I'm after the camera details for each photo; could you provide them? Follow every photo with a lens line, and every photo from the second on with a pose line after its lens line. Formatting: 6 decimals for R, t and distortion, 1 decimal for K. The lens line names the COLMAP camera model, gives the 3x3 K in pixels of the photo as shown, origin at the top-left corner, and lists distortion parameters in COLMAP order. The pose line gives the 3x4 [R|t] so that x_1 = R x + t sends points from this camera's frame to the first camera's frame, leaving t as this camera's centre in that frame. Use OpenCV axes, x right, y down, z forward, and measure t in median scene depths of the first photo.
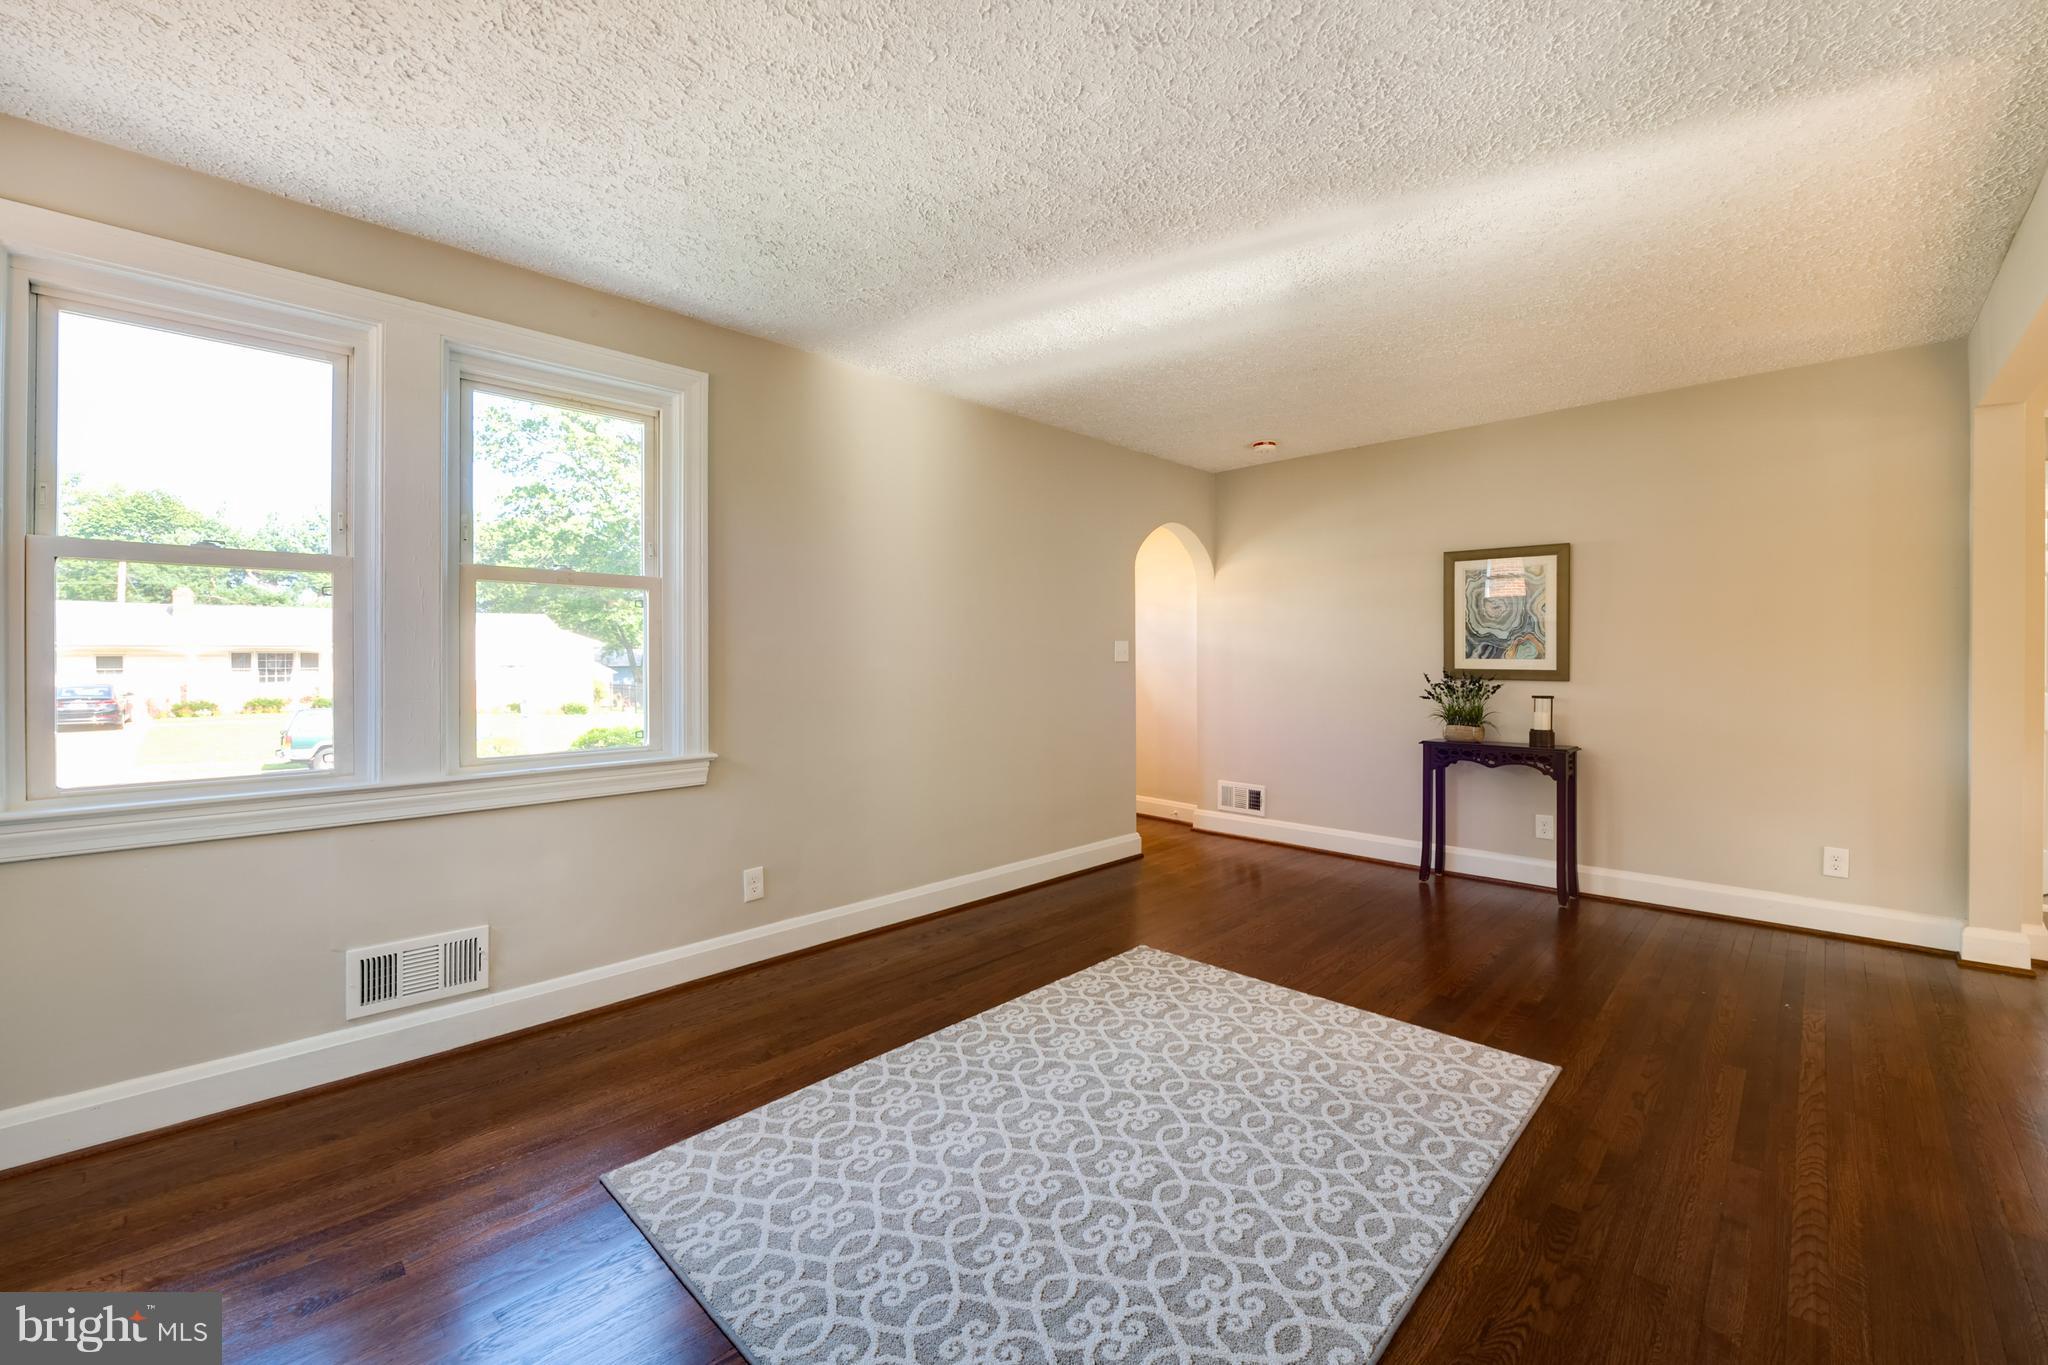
lens RADIAL K [[836.0, 0, 1039.9], [0, 836.0, 666.2], [0, 0, 1]] dist [-0.016572, -0.000980]
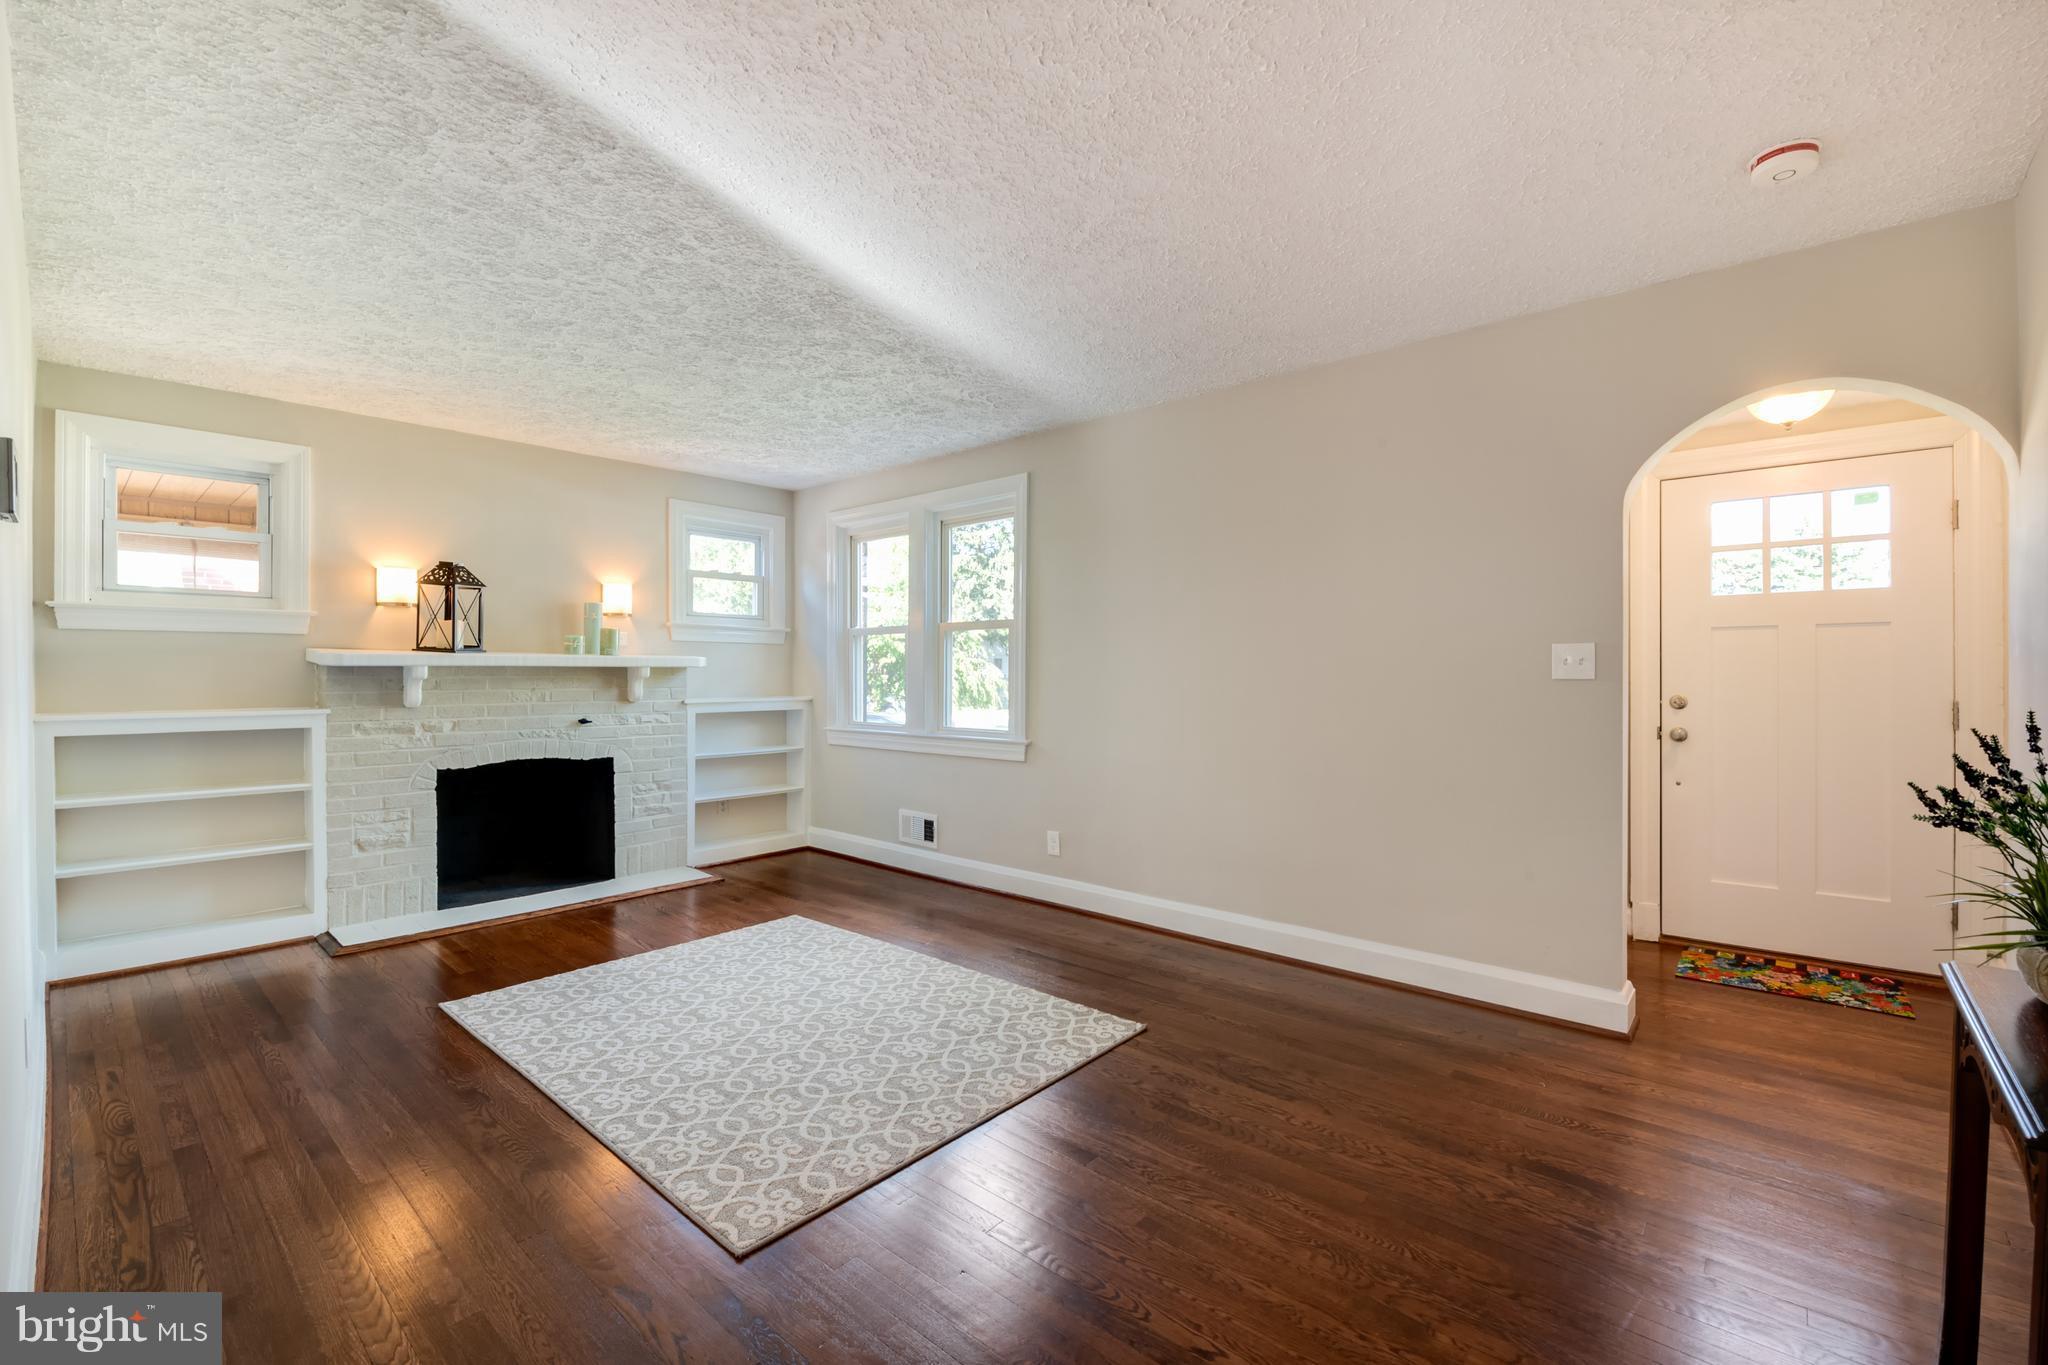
lens RADIAL K [[863.2, 0, 1027.1], [0, 863.2, 680.6], [0, 0, 1]] dist [-0.001916, -0.000290]
pose [[0.033061, 0.014707, -0.999345, 1.188757], [-0.006996, 0.999871, 0.014483, -0.020408], [0.999429, 0.006512, 0.033159, 1.054644]]
